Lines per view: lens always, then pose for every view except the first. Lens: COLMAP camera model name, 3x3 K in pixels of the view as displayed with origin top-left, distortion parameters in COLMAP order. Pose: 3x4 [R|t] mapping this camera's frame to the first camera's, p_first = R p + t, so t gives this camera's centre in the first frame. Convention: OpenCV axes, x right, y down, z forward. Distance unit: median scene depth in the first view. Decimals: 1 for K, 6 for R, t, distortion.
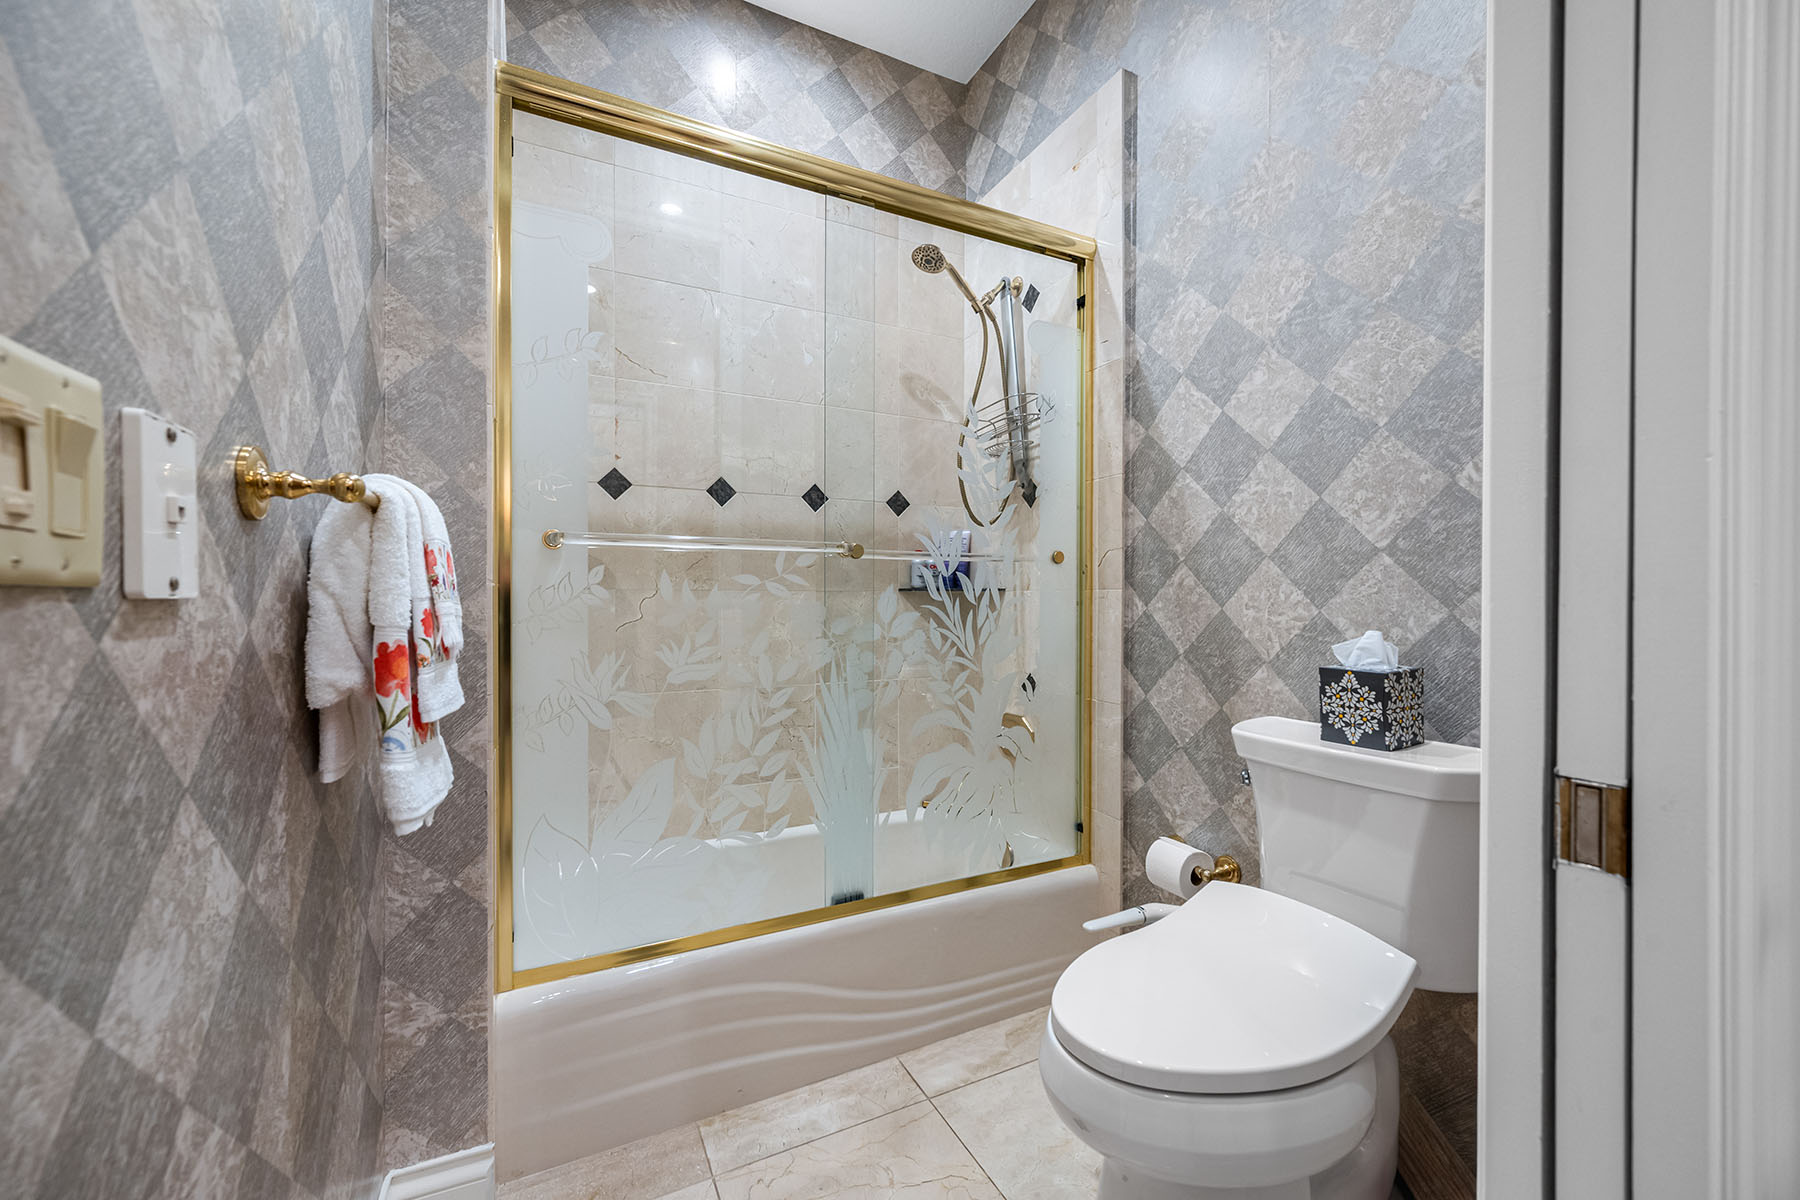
lens RADIAL K [[710.8, 0, 902.4], [0, 710.8, 607.8], [0, 0, 1]] dist [0.001725, -0.000623]
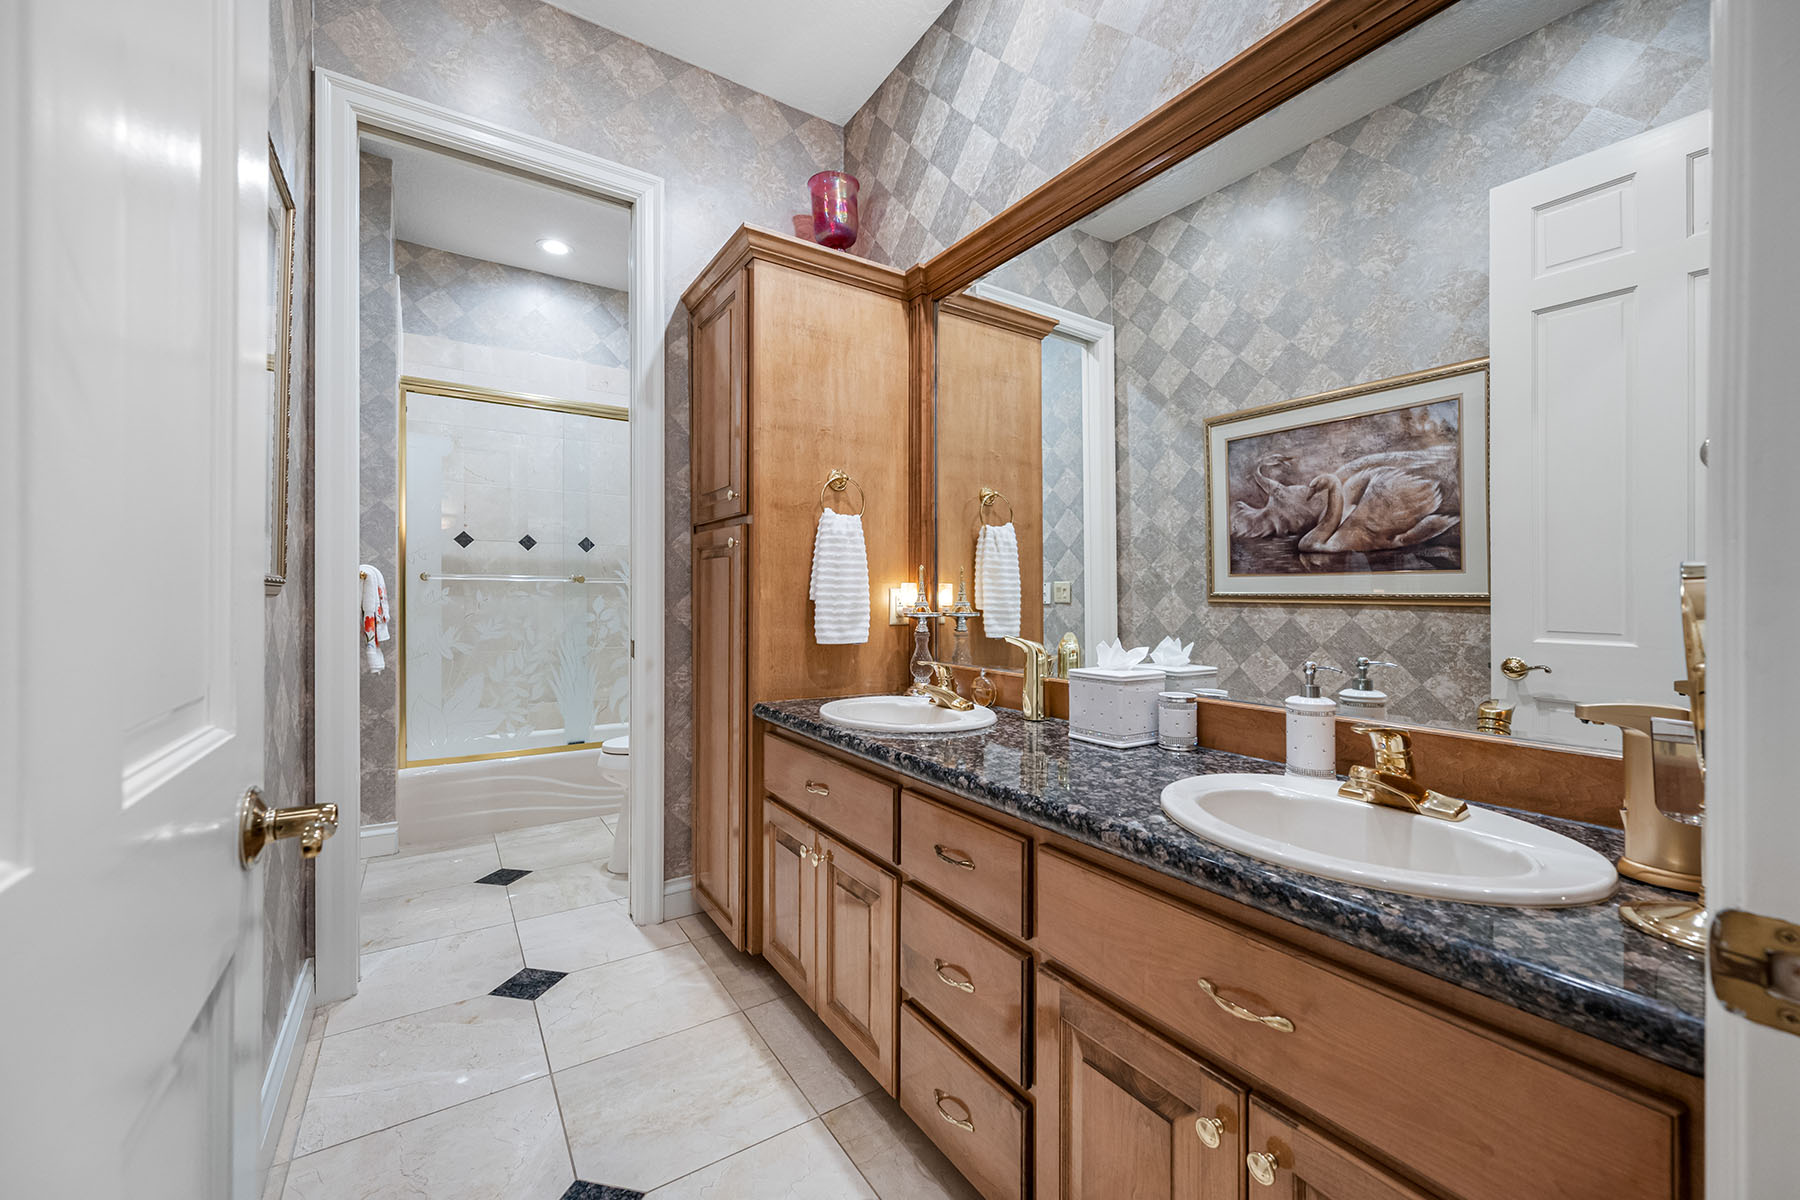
lens RADIAL K [[710.8, 0, 895.7], [0, 710.8, 592.8], [0, 0, 1]] dist [0.001725, -0.000623]
pose [[0.994316, -0.004595, 0.106368, 0.784348], [0.005728, 0.999930, -0.010345, -0.009026], [-0.106313, 0.010895, 0.994273, -1.461131]]
